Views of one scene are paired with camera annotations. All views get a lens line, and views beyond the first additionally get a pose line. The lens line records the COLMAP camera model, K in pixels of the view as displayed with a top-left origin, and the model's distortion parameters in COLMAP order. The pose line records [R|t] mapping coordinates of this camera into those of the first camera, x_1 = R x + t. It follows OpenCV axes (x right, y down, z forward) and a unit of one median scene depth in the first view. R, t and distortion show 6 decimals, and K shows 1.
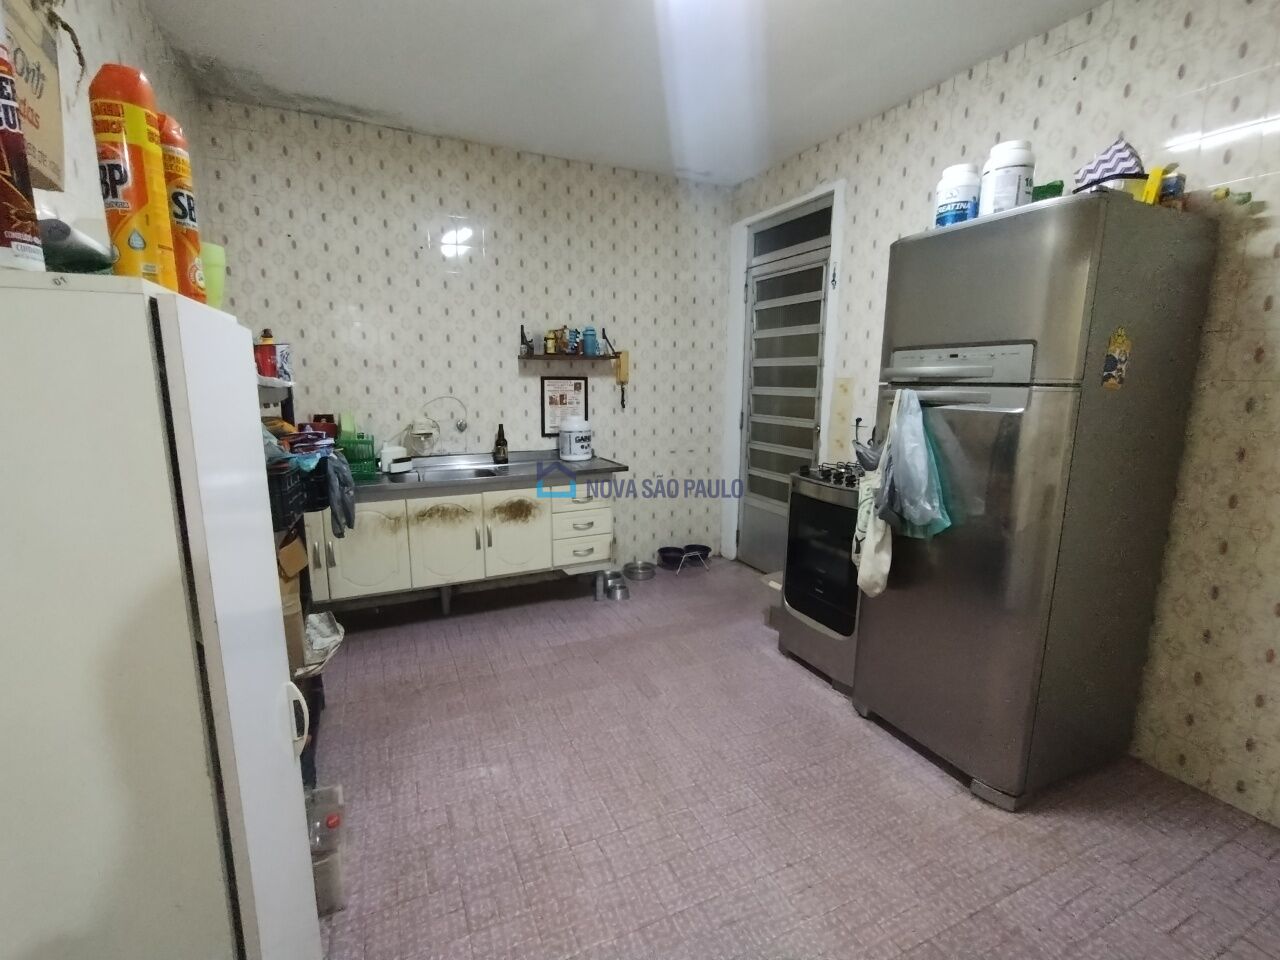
lens RADIAL K [[574.6, 0, 640.0], [0, 574.6, 480.0], [0, 0, 1]] dist [-0.000579, -0.000566]
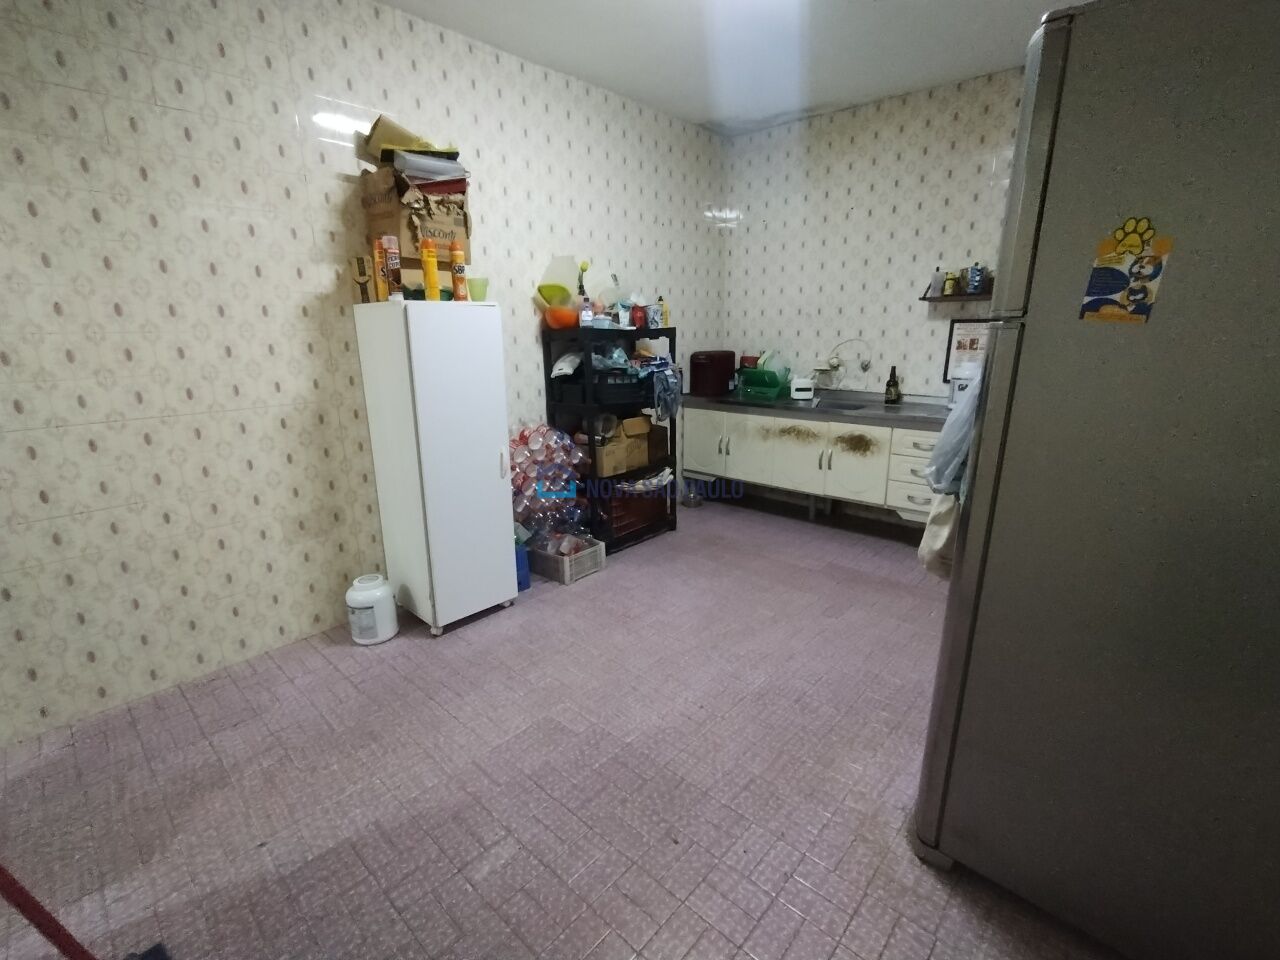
lens RADIAL K [[574.6, 0, 640.0], [0, 574.6, 480.0], [0, 0, 1]] dist [-0.000579, -0.000566]
pose [[0.407680, 0.225873, -0.884748, 0.596455], [-0.148297, 0.972437, 0.179927, -0.015635], [0.901002, 0.057852, 0.429939, 0.144542]]
